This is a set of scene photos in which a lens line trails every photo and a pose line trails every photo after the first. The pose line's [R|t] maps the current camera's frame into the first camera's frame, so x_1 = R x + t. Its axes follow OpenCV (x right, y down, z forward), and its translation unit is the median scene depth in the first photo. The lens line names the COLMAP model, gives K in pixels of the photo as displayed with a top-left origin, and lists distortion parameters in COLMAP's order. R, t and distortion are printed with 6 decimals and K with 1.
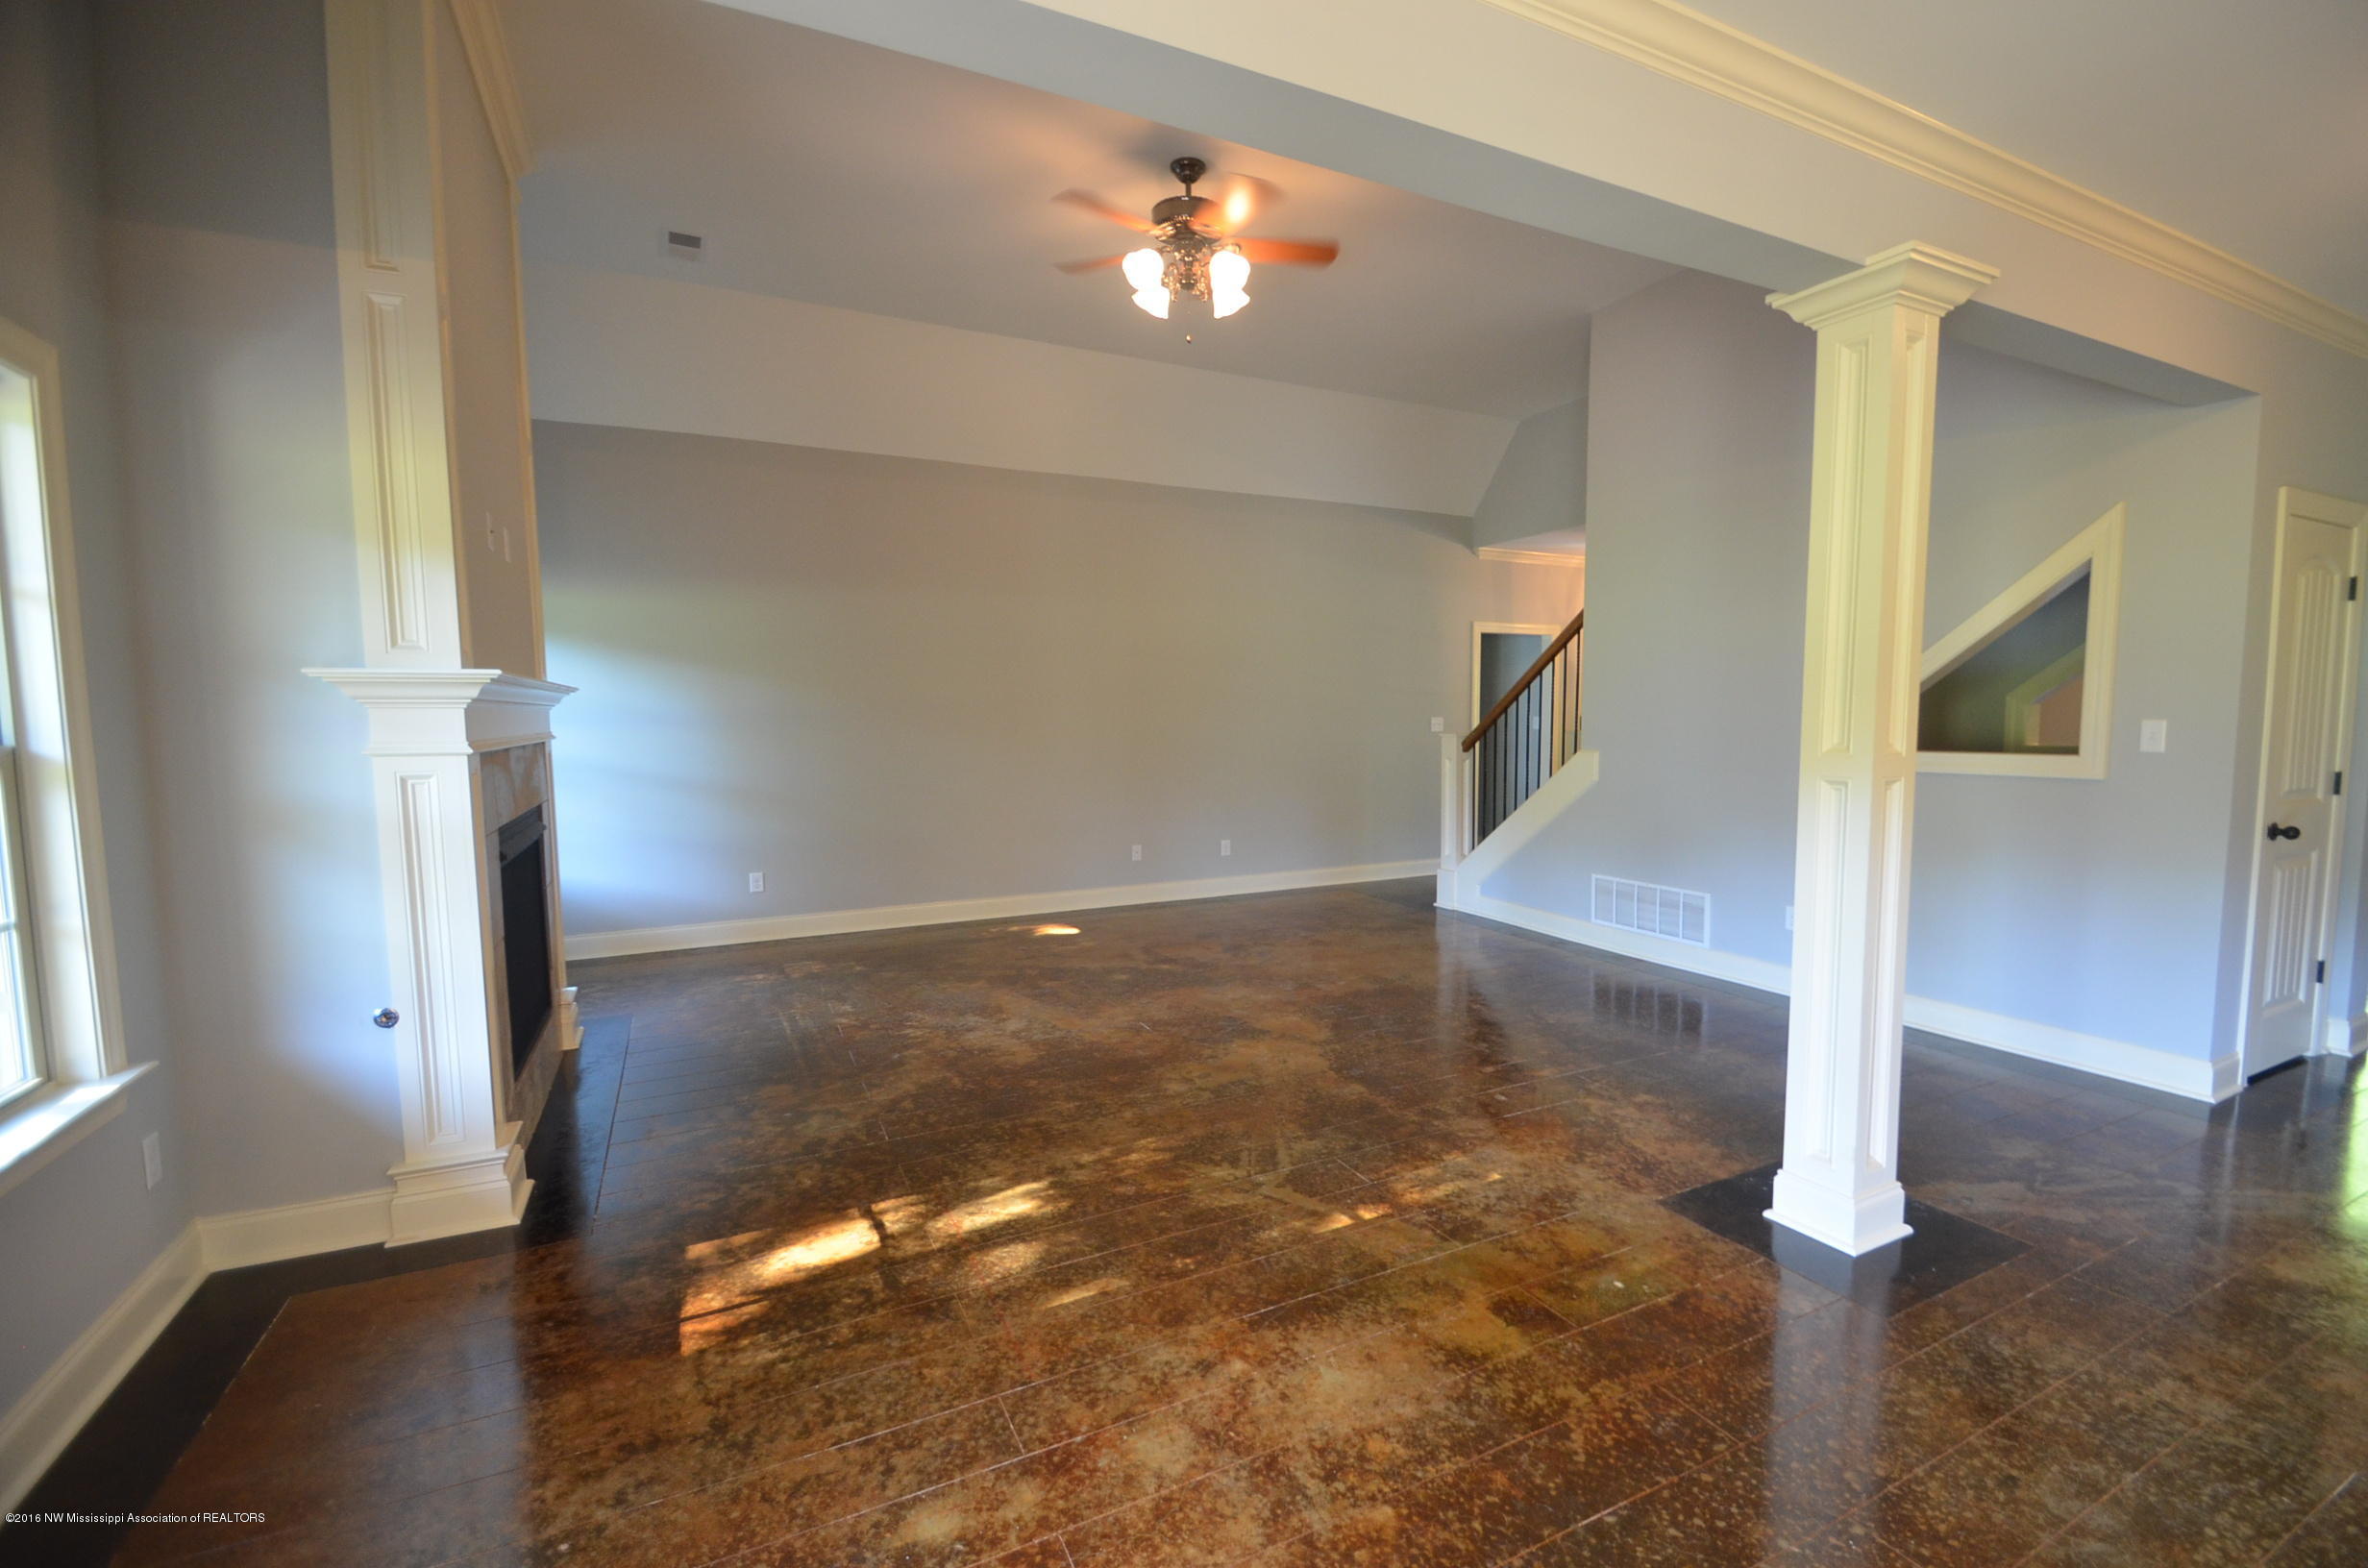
lens RADIAL K [[1022.1, 0, 1228.9], [0, 1022.1, 807.4], [0, 0, 1]] dist [-0.000881, -0.008161]
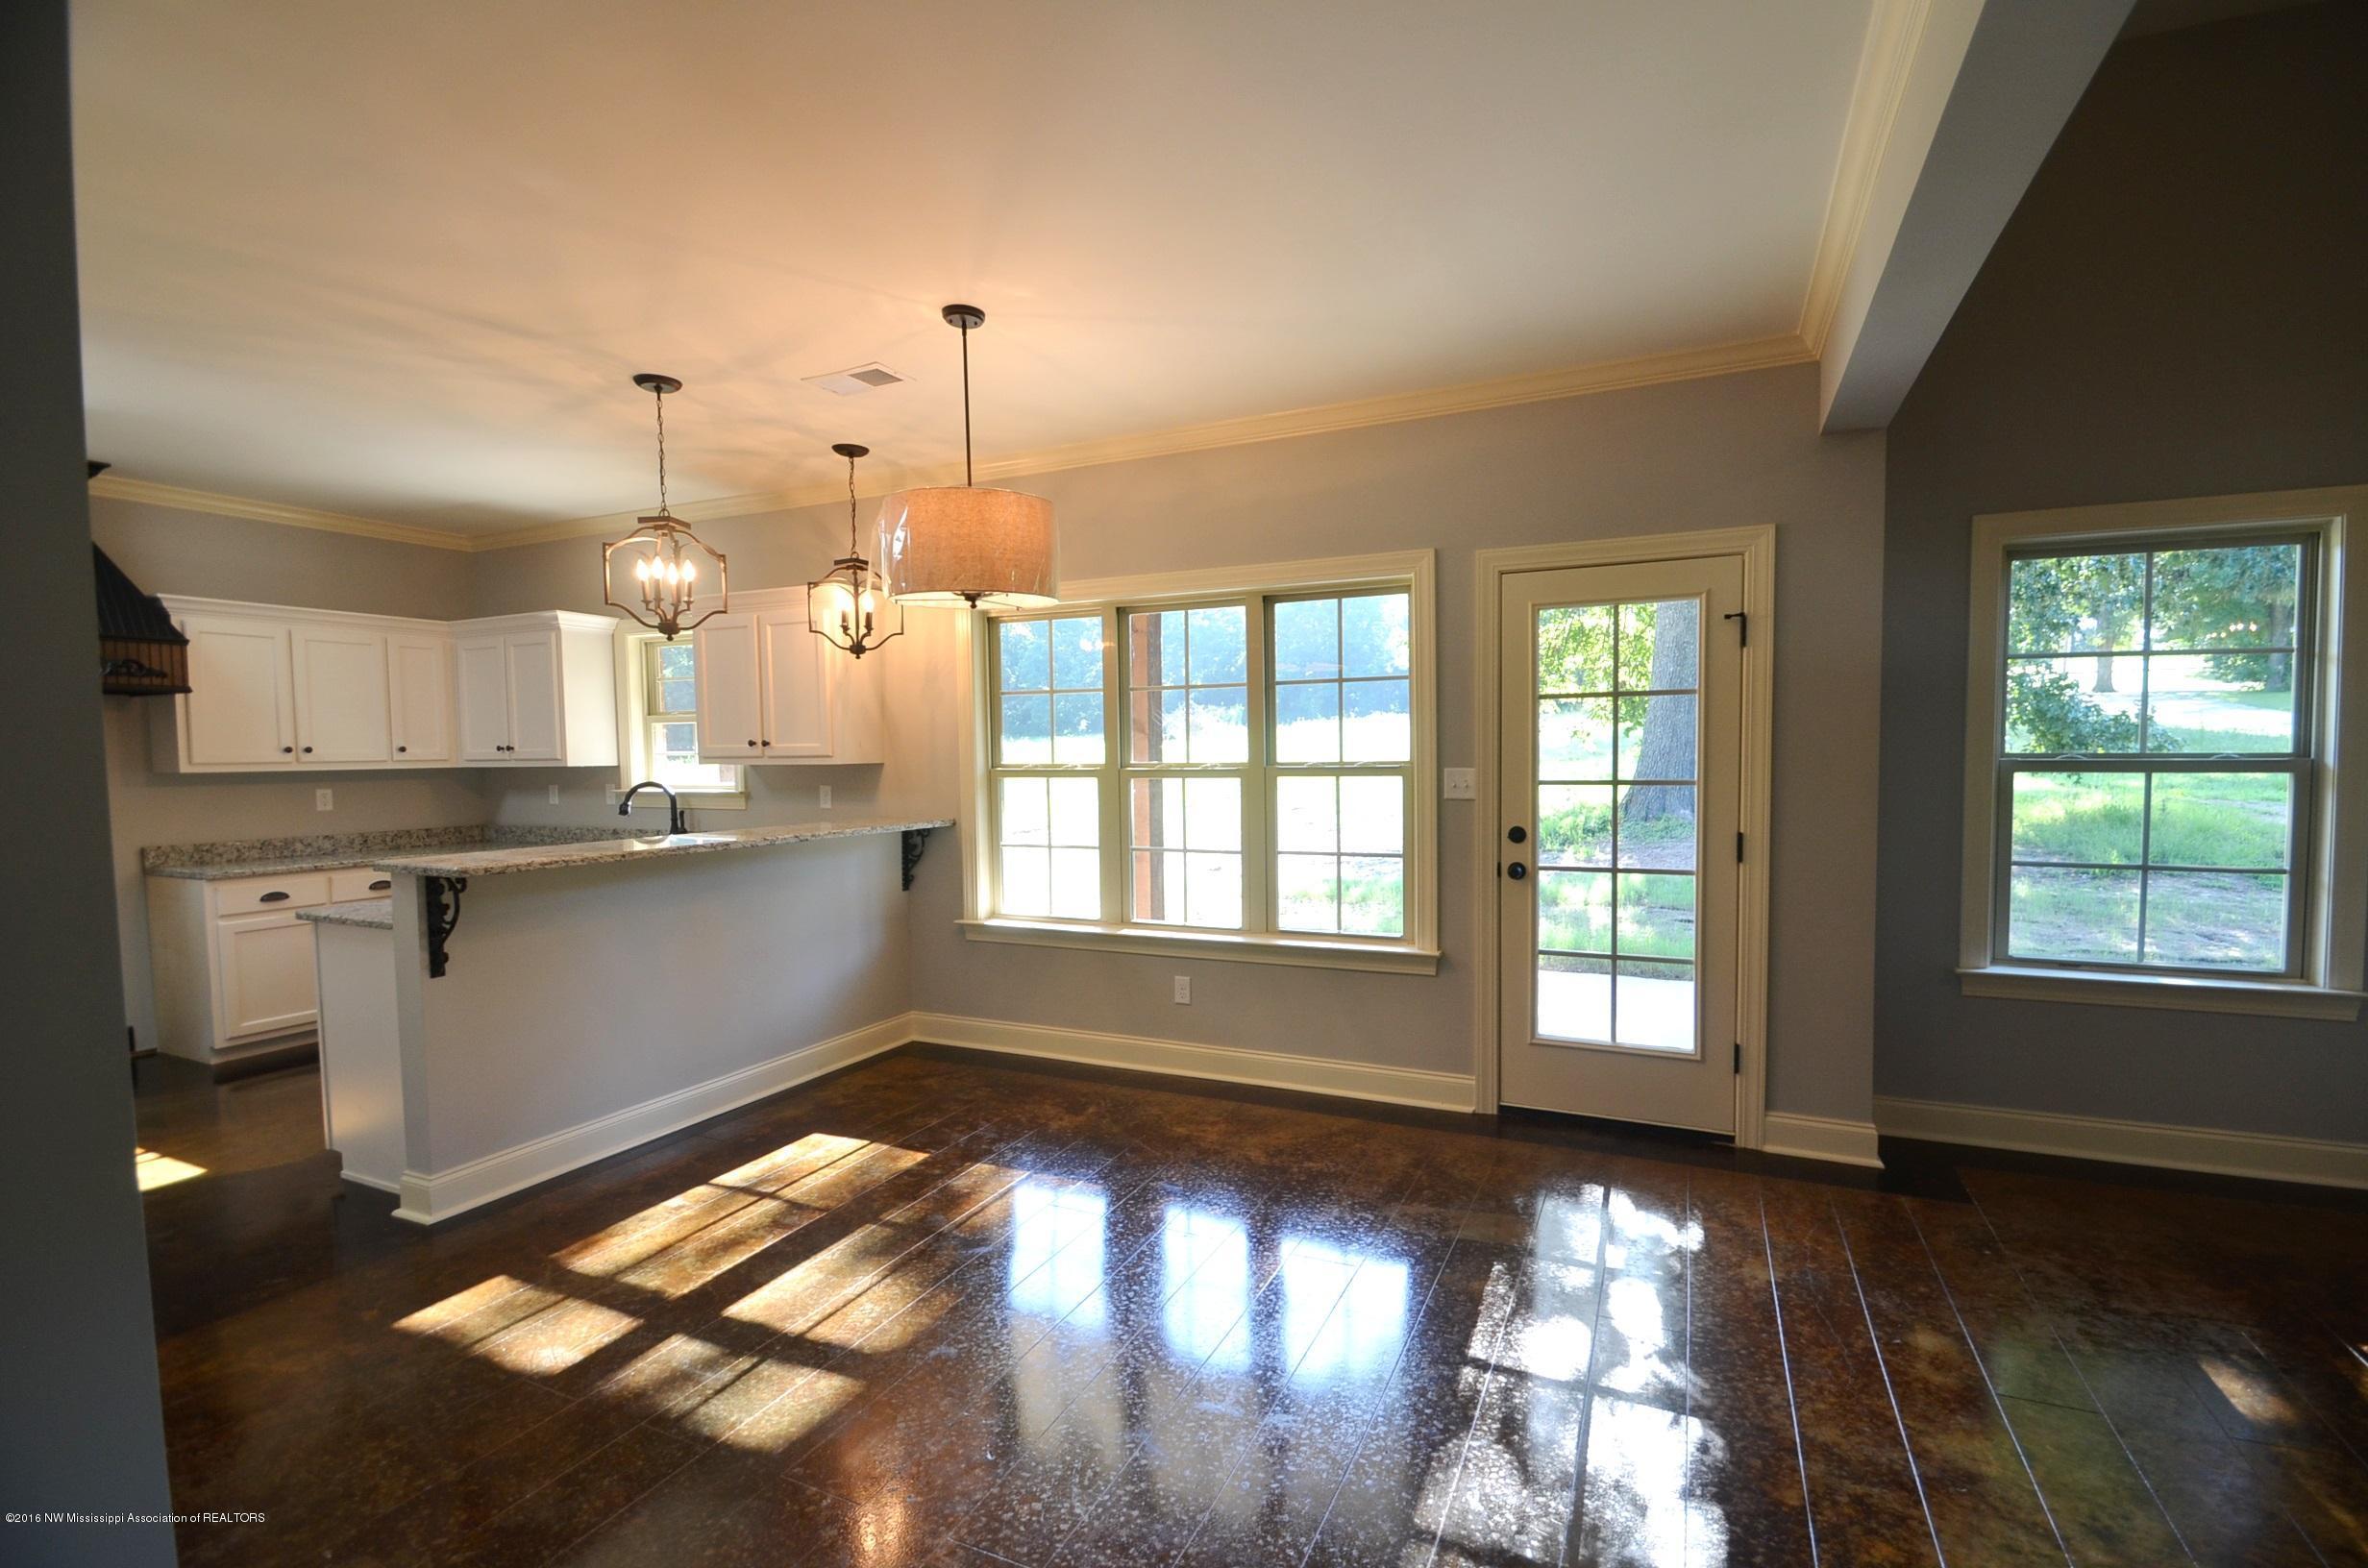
lens RADIAL K [[1022.1, 0, 1224.5], [0, 1022.1, 803.4], [0, 0, 1]] dist [-0.000881, -0.008161]
pose [[-0.779956, 0.047312, -0.624043, 0.603449], [-0.041904, 0.990953, 0.127502, -0.068132], [0.624429, 0.125596, -0.770917, 0.656177]]
